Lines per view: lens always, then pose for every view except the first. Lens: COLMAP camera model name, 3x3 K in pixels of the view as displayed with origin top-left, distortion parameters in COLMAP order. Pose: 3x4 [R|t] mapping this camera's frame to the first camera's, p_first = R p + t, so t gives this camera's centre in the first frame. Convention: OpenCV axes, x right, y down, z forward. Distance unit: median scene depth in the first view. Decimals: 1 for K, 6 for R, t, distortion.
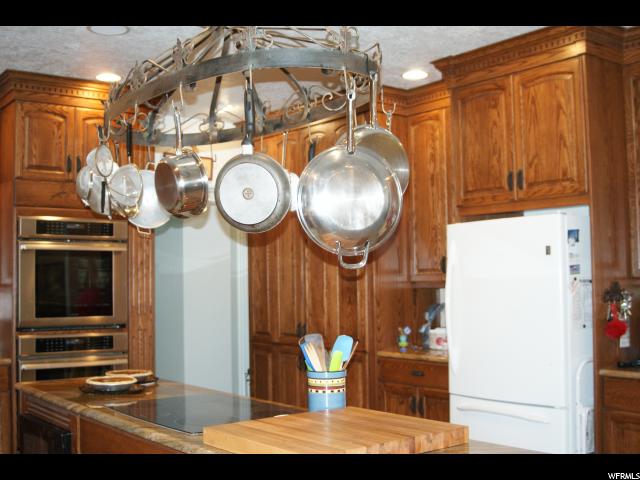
lens RADIAL K [[794.6, 0, 320.0], [0, 794.6, 240.0], [0, 0, 1]] dist [-0.134768, 0.024037]
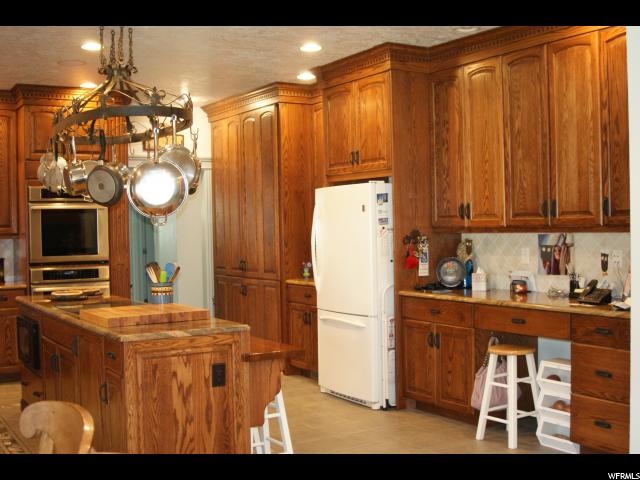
lens RADIAL K [[794.6, 0, 320.0], [0, 794.6, 240.0], [0, 0, 1]] dist [-0.134768, 0.024037]
pose [[0.994454, -0.005242, -0.105042, 0.320939], [0.013014, 0.997215, 0.073436, -0.032713], [0.104365, -0.074395, 0.991753, -0.408425]]
